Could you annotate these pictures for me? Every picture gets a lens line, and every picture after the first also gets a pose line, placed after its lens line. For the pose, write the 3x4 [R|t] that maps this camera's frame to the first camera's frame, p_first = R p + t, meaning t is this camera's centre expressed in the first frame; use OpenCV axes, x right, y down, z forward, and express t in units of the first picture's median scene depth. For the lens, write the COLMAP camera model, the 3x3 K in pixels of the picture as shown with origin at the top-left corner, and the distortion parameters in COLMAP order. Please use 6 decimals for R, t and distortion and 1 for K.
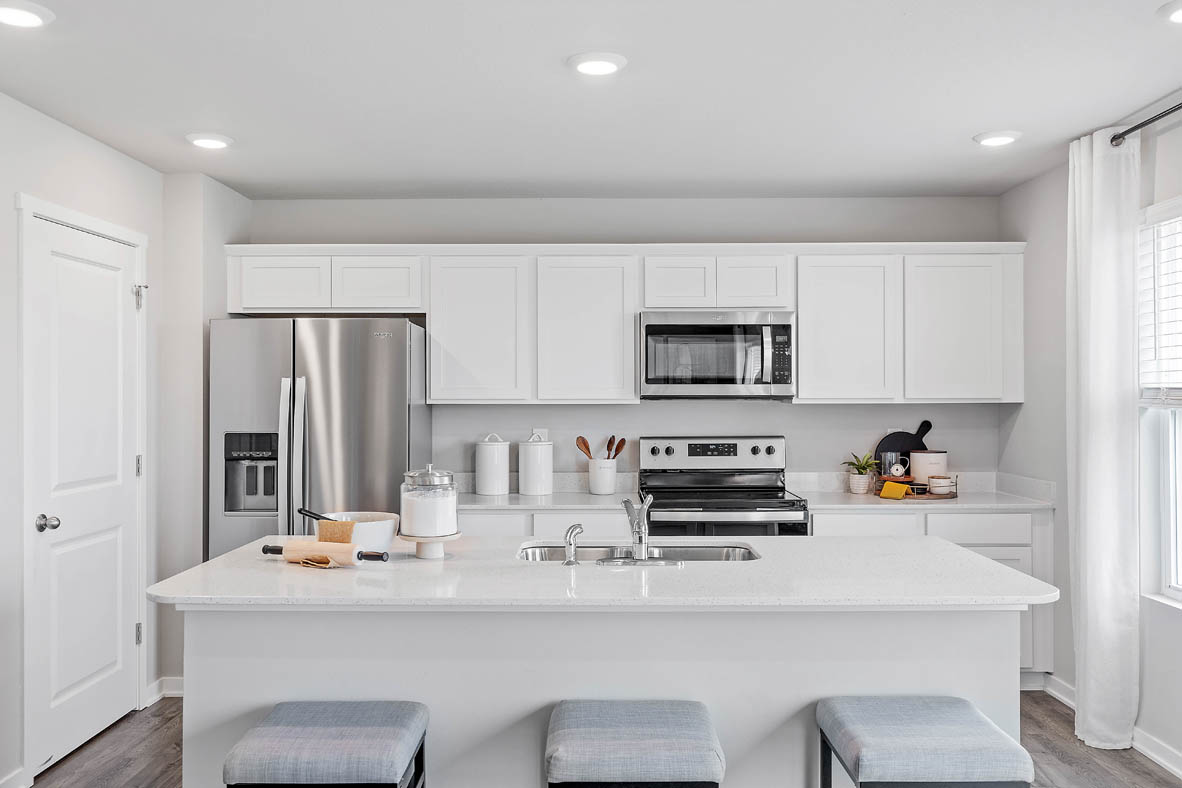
lens RADIAL K [[1019.5, 0, 585.8], [0, 1019.5, 392.8], [0, 0, 1]] dist [0.001453, 0.009262]
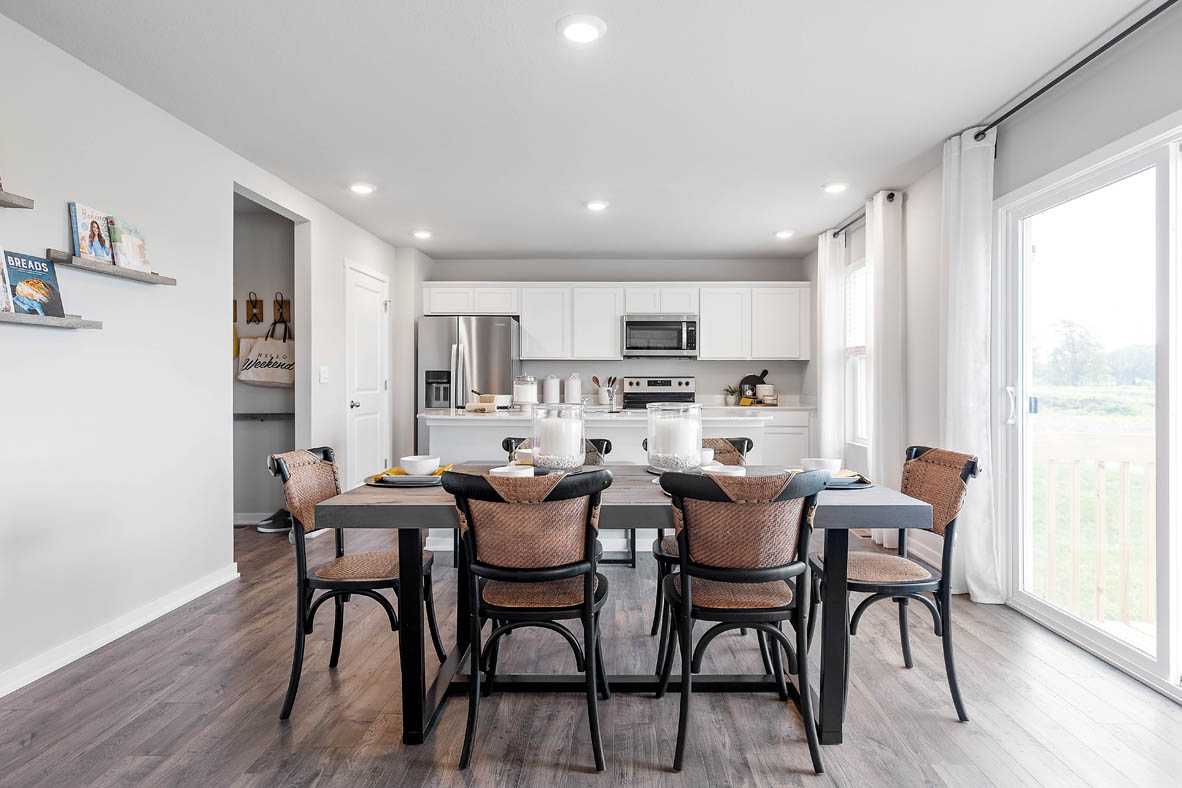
lens RADIAL K [[667.3, 0, 602.4], [0, 667.3, 385.7], [0, 0, 1]] dist [0.008146, 0.000496]
pose [[0.999875, 0.005362, -0.014861, 0.031815], [-0.005276, 0.999969, 0.005809, 0.056416], [0.014891, -0.005730, 0.999873, -0.354513]]
